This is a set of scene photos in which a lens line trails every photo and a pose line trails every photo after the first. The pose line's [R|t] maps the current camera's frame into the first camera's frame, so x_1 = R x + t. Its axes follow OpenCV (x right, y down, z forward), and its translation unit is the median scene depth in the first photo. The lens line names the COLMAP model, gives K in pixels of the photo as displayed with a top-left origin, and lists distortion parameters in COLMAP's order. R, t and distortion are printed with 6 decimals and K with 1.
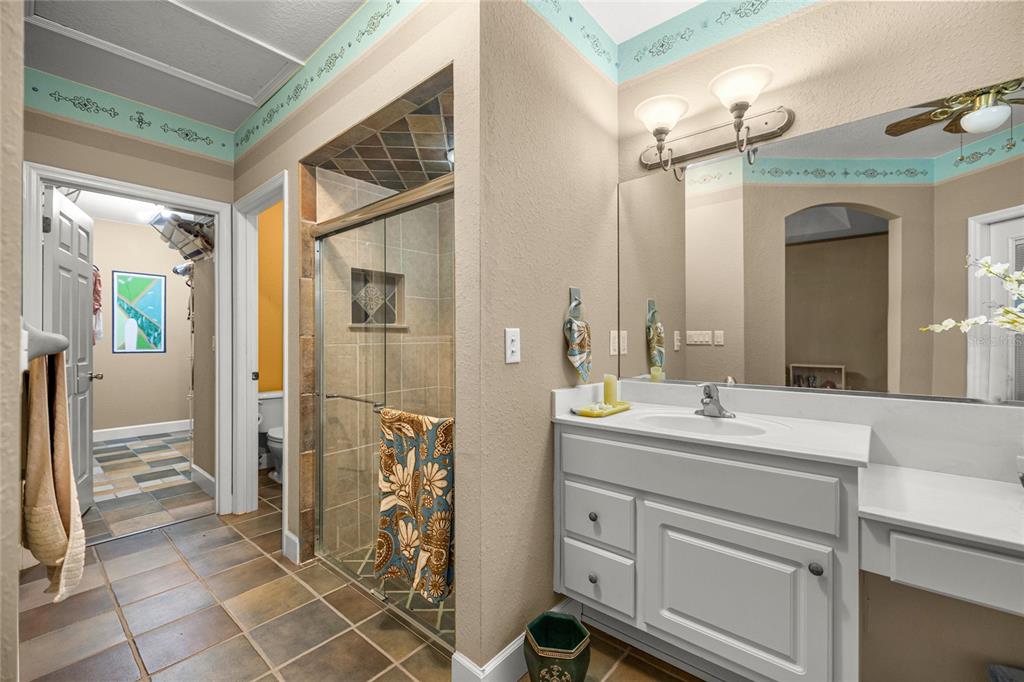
lens RADIAL K [[432.4, 0, 507.7], [0, 432.4, 338.3], [0, 0, 1]] dist [0.003447, -0.000330]
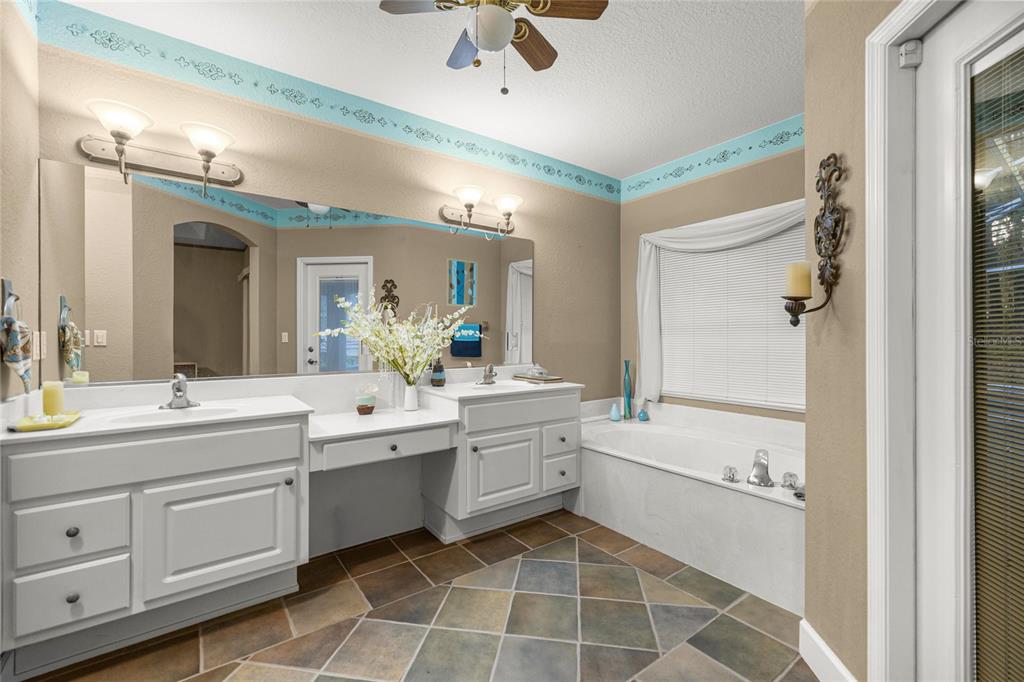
lens RADIAL K [[432.4, 0, 508.7], [0, 432.4, 337.2], [0, 0, 1]] dist [0.003447, -0.000330]
pose [[0.231678, -0.001276, 0.972792, -0.468029], [-0.001486, 0.999998, 0.001665, -0.011051], [-0.972791, -0.001831, 0.231676, -0.124999]]
